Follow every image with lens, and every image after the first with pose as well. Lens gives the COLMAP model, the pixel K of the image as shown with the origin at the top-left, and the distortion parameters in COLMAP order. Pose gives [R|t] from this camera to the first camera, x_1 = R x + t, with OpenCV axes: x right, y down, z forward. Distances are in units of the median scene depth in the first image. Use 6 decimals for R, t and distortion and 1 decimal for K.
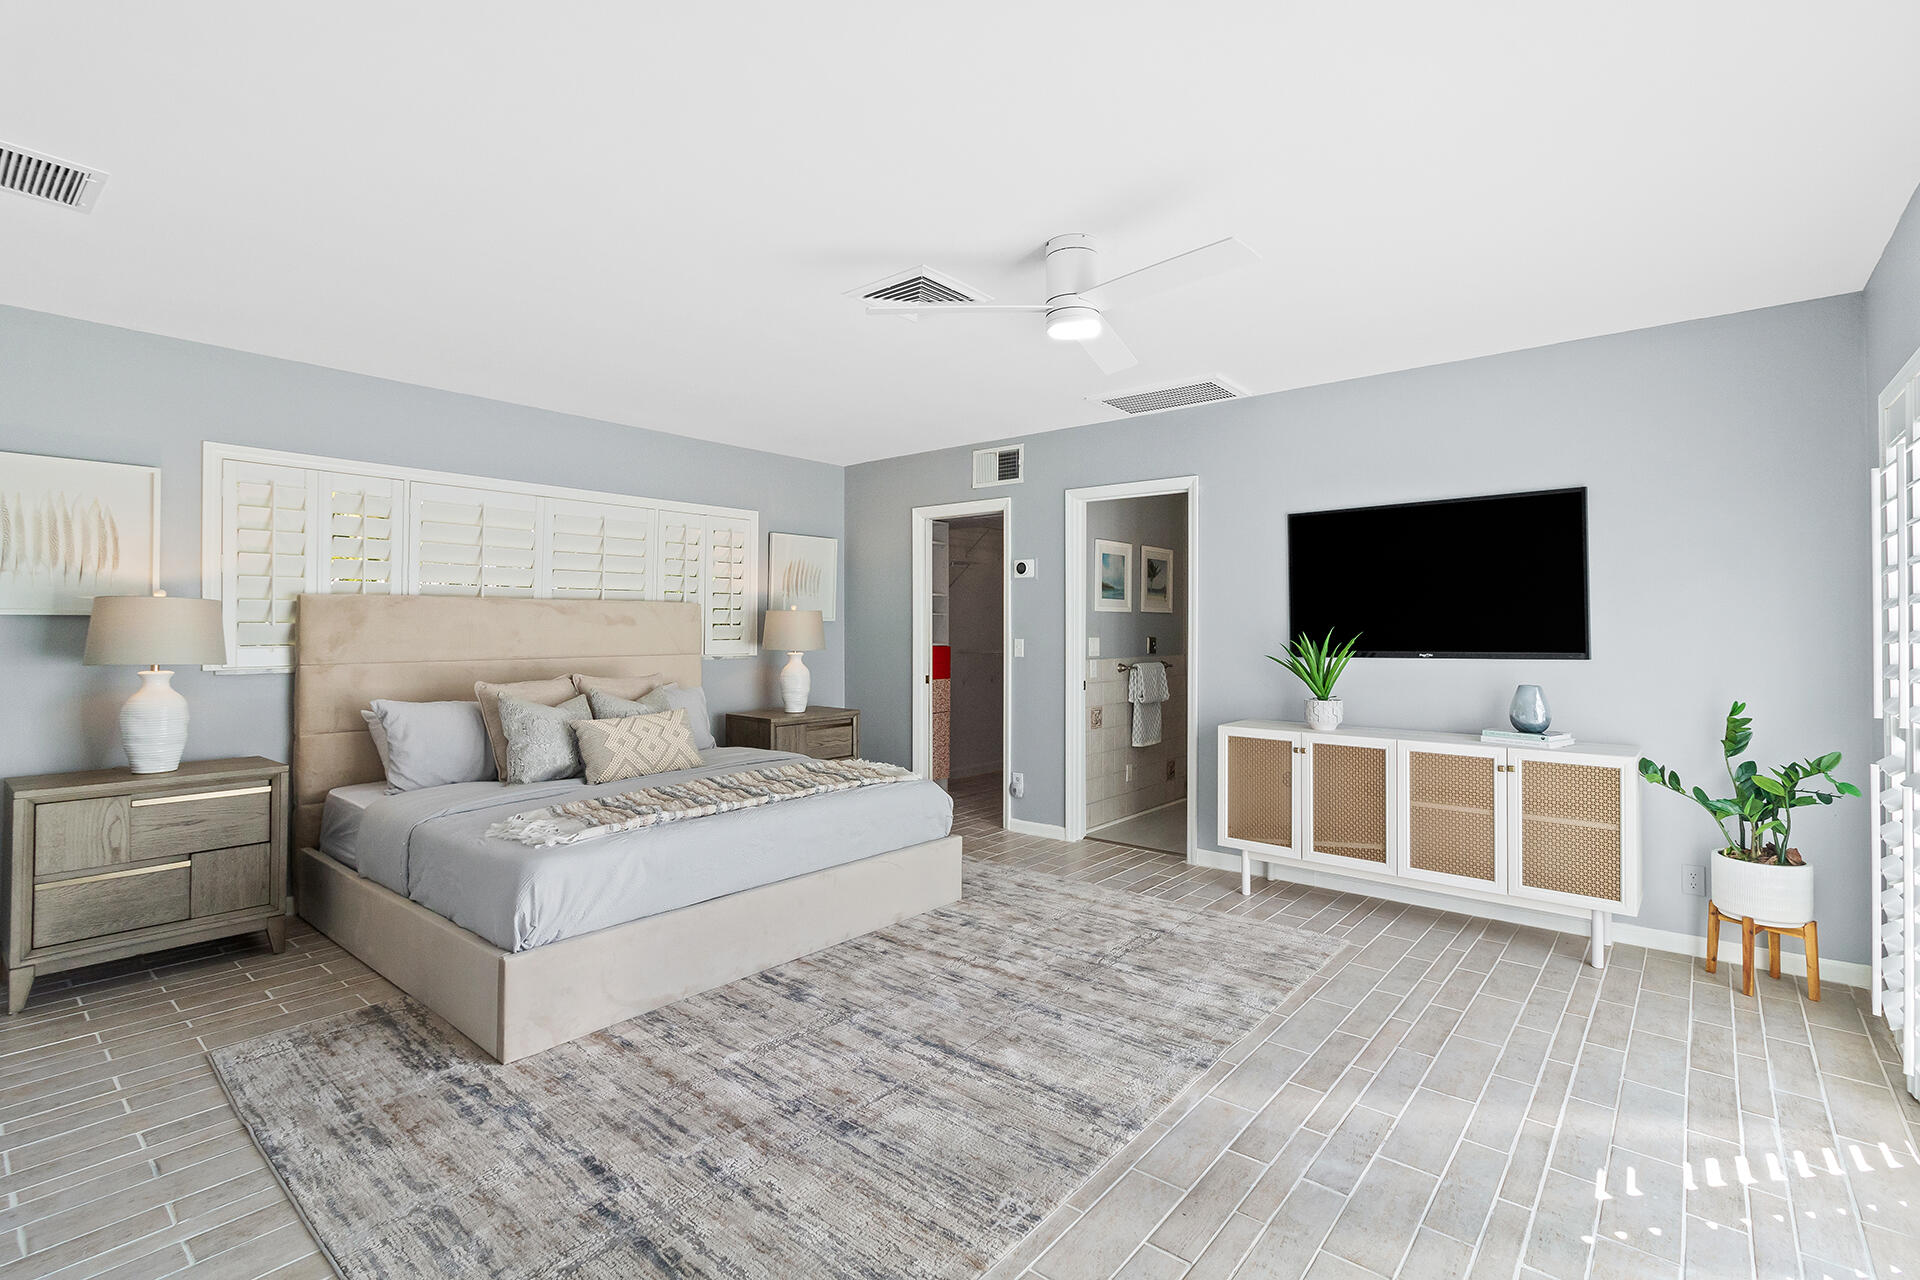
lens RADIAL K [[877.6, 0, 955.4], [0, 877.6, 625.7], [0, 0, 1]] dist [-0.002056, 0.001777]
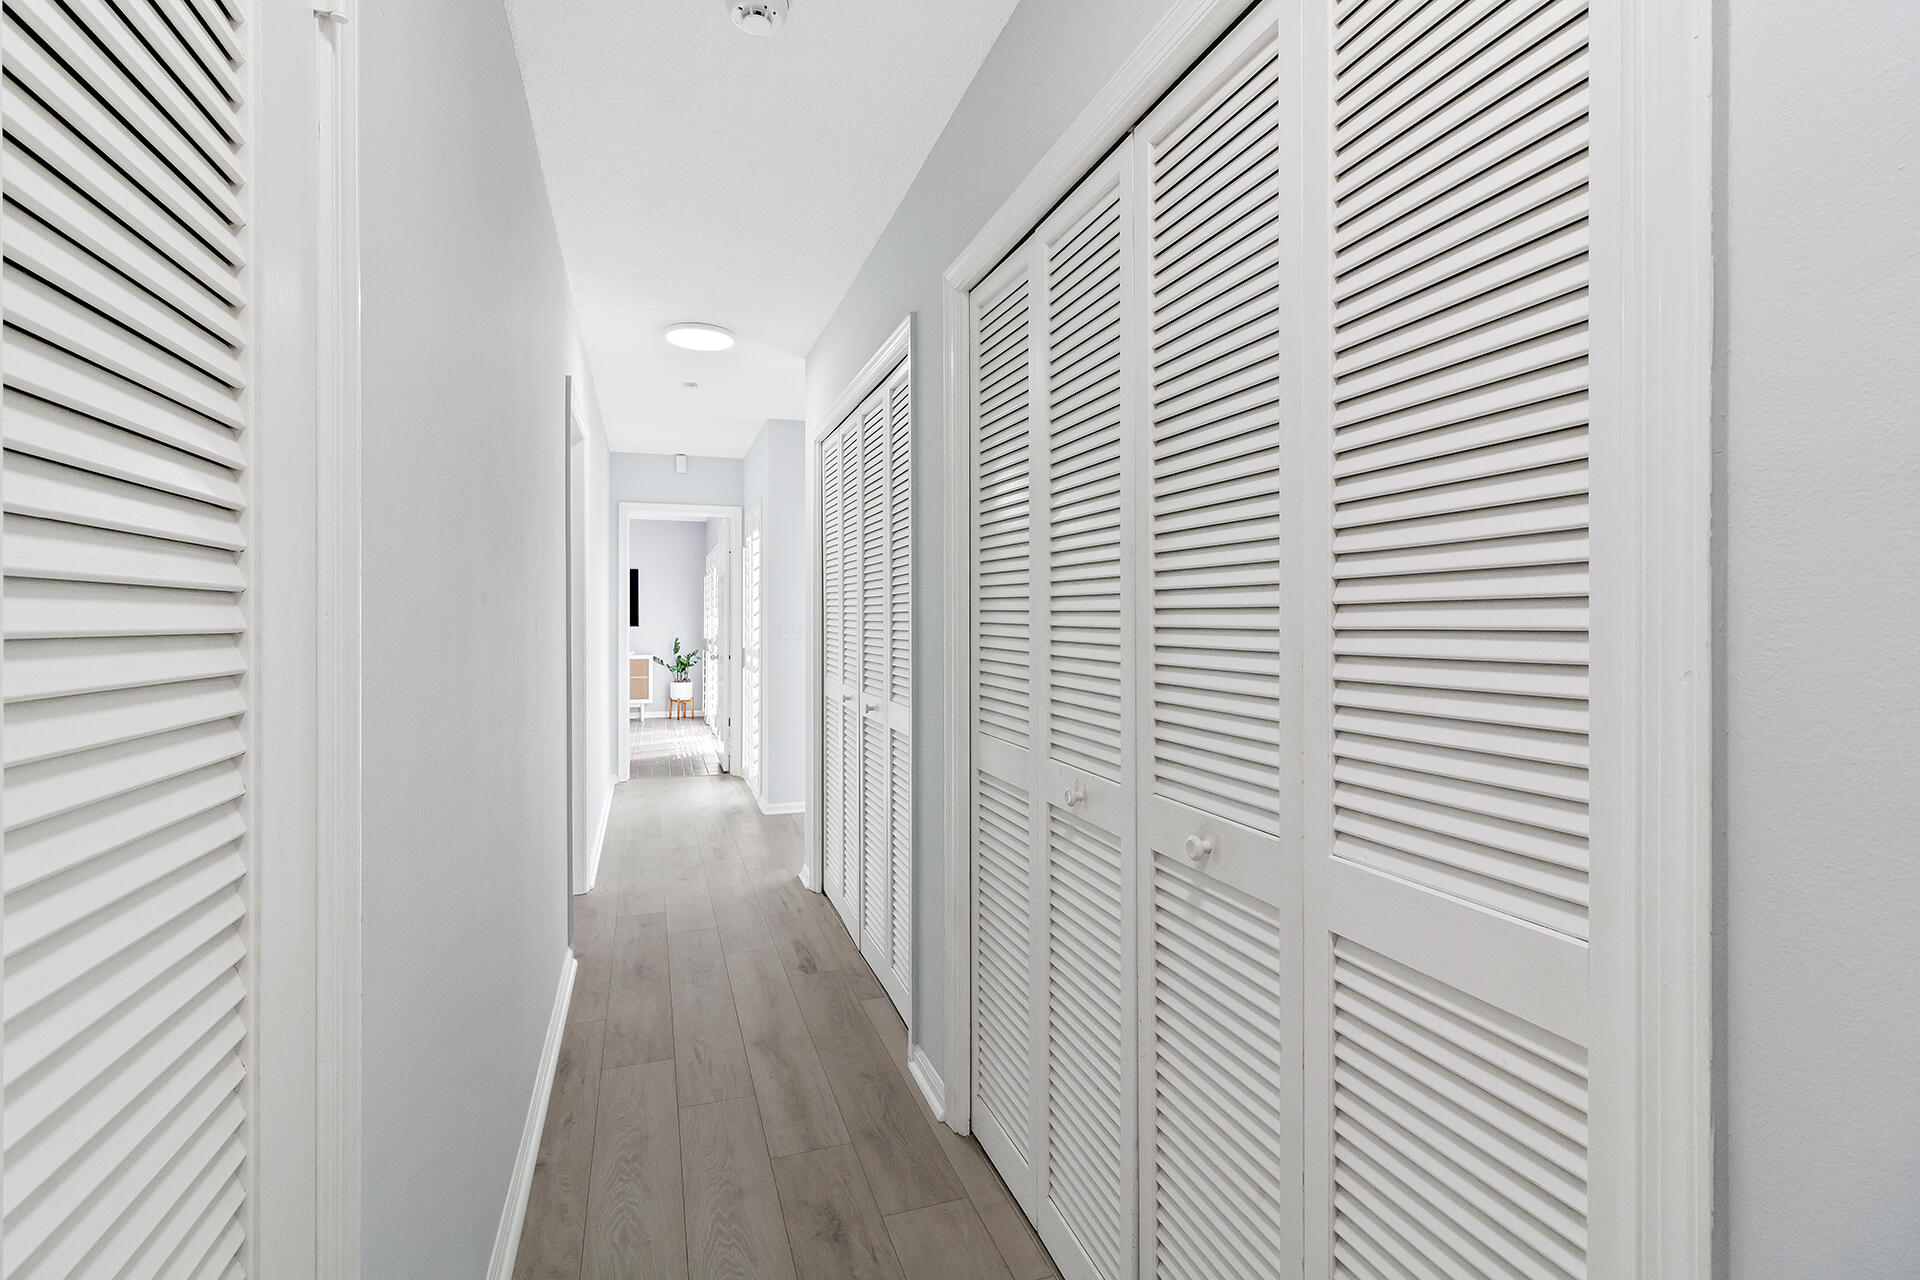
lens RADIAL K [[877.6, 0, 959.0], [0, 877.6, 629.2], [0, 0, 1]] dist [-0.002056, 0.001777]
pose [[0.502507, 0.001172, 0.864572, -0.682766], [-0.010098, 0.999939, 0.004513, 0.012500], [-0.864514, -0.010999, 0.502488, -0.753572]]
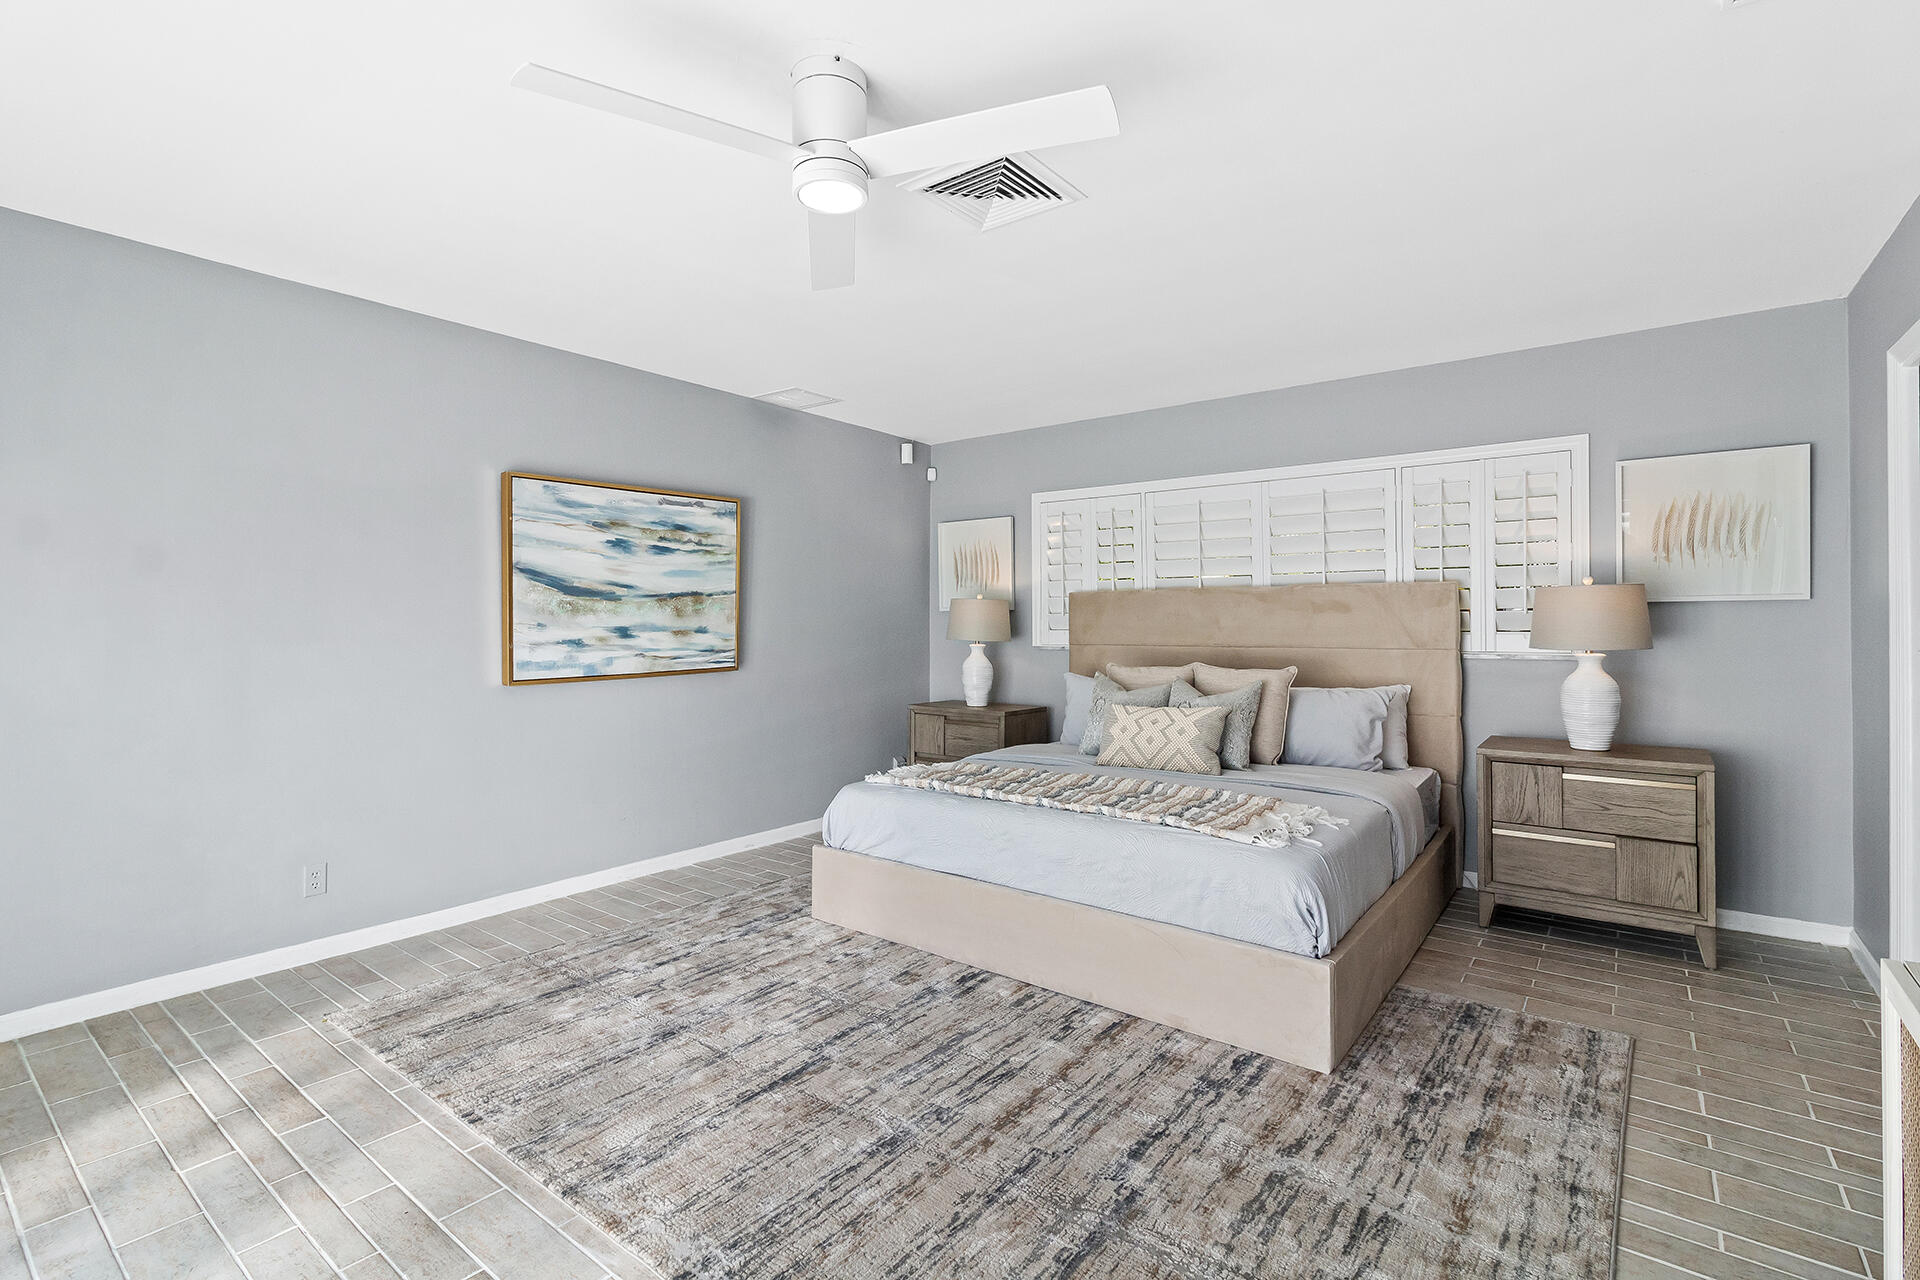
lens RADIAL K [[877.6, 0, 958.9], [0, 877.6, 626.6], [0, 0, 1]] dist [-0.002056, 0.001777]
pose [[0.040401, 0.007092, -0.999158, 0.685680], [0.007599, 0.999944, 0.007405, 0.006221], [0.999155, -0.007892, 0.040345, 0.859334]]
